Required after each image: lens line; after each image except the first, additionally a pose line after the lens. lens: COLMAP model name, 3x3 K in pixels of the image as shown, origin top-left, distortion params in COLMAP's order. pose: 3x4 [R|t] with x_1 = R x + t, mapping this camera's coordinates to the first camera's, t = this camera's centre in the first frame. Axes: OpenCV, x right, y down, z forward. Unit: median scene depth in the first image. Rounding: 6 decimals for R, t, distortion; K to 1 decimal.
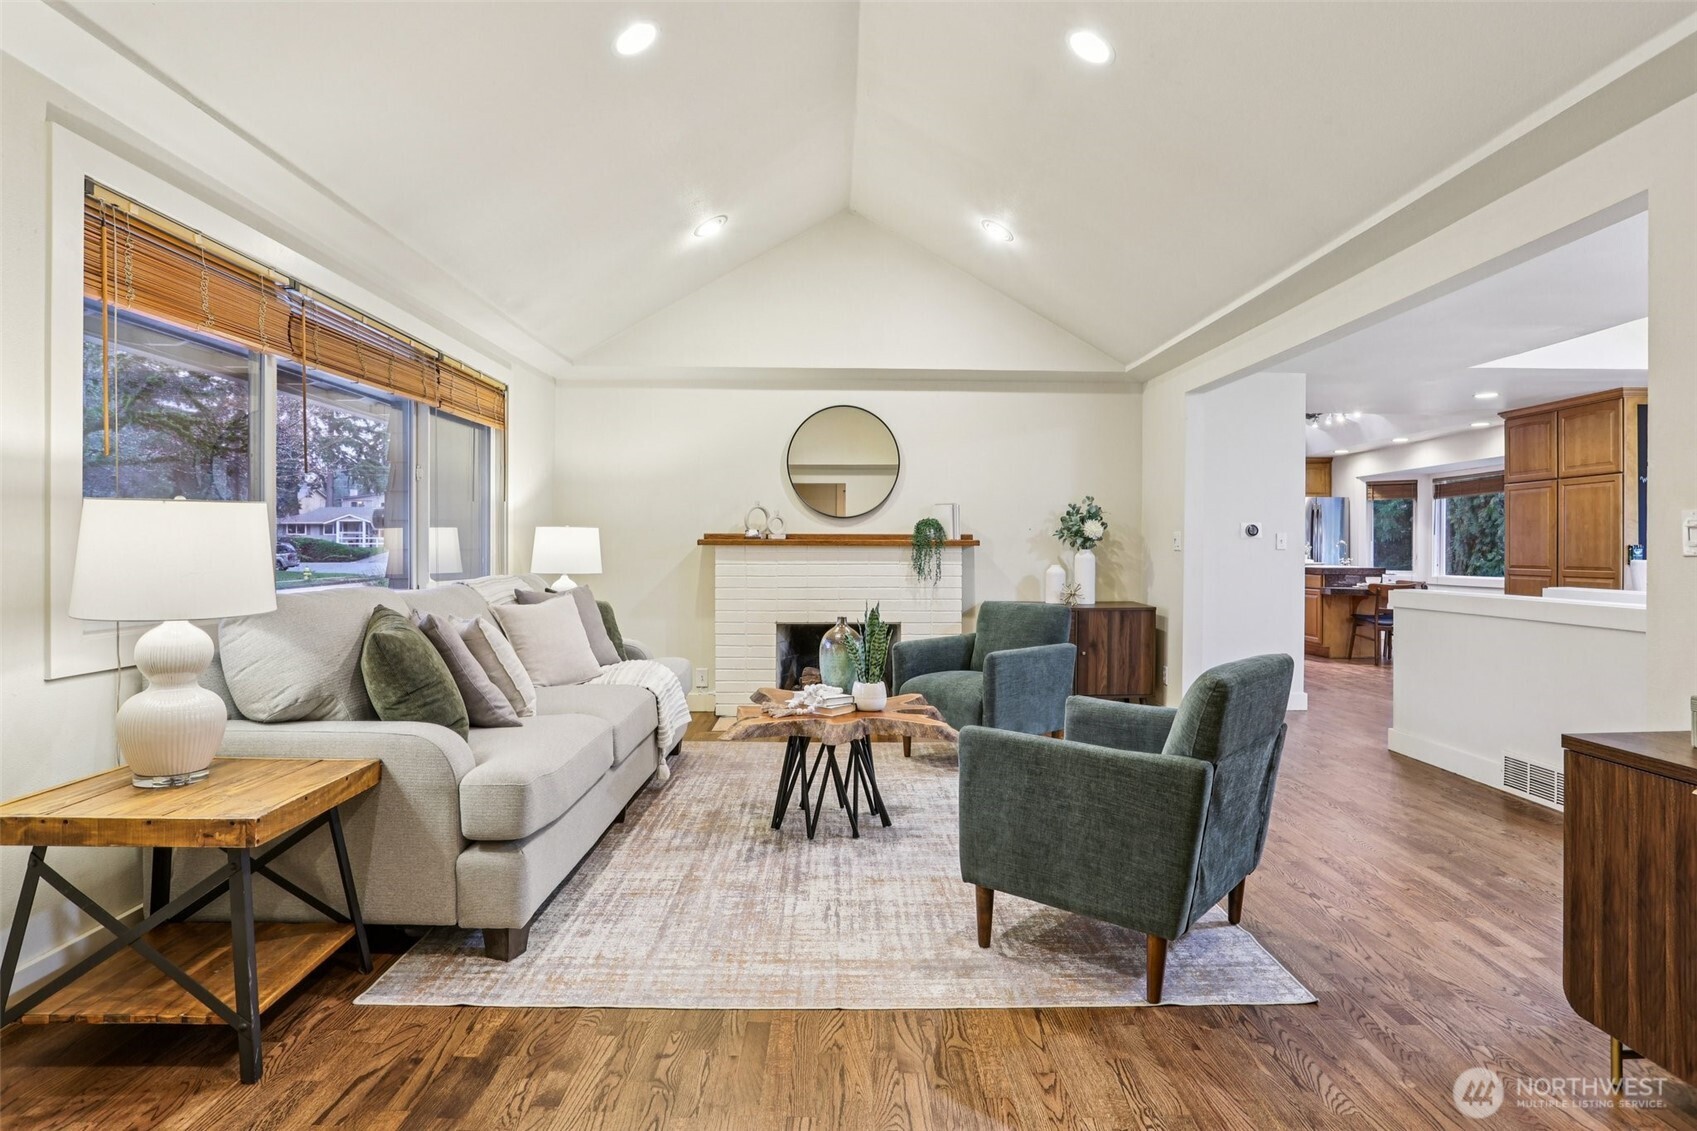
lens RADIAL K [[961.5, 0, 848.3], [0, 961.5, 555.6], [0, 0, 1]] dist [-0.000065, 0.000130]
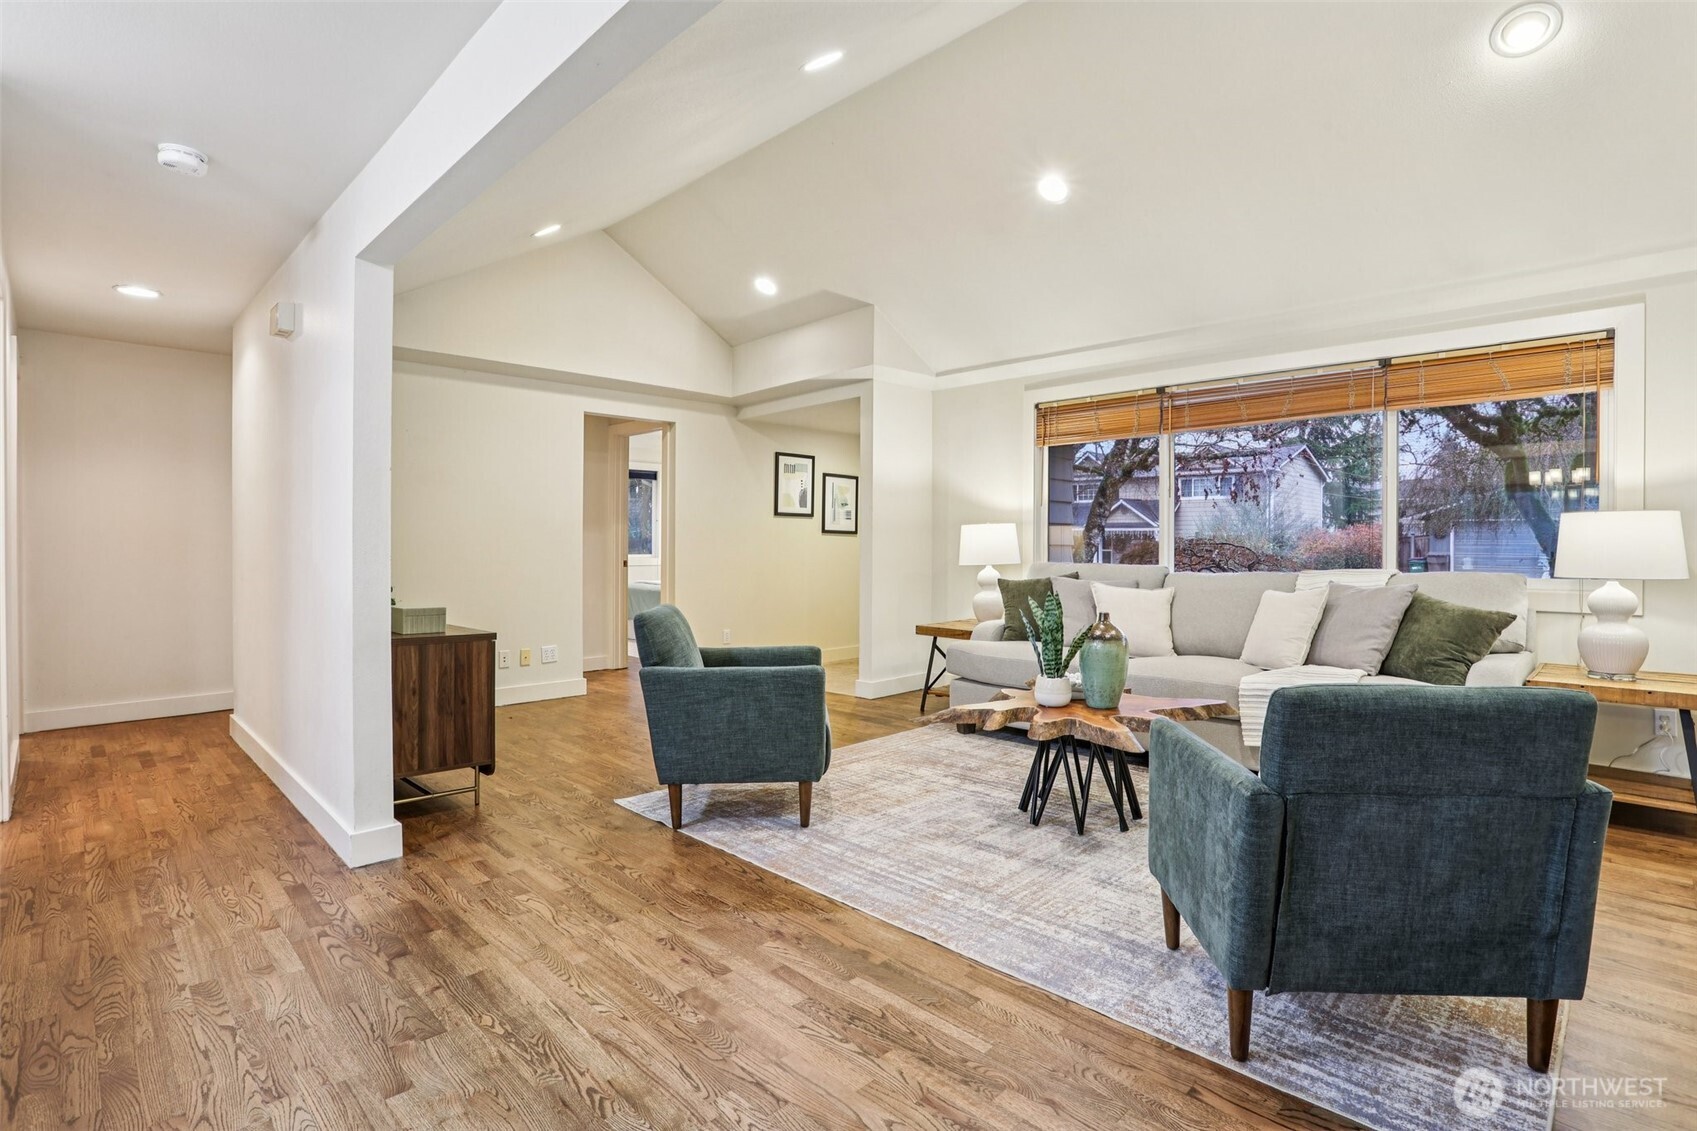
lens RADIAL K [[854.1, 0, 849.7], [0, 854.1, 559.3], [0, 0, 1]] dist [-0.034847, 0.018033]
pose [[-0.739440, 0.000924, -0.673222, 0.904168], [-0.012843, 0.999798, 0.015479, 0.005270], [0.673100, 0.020092, -0.739279, 1.808150]]
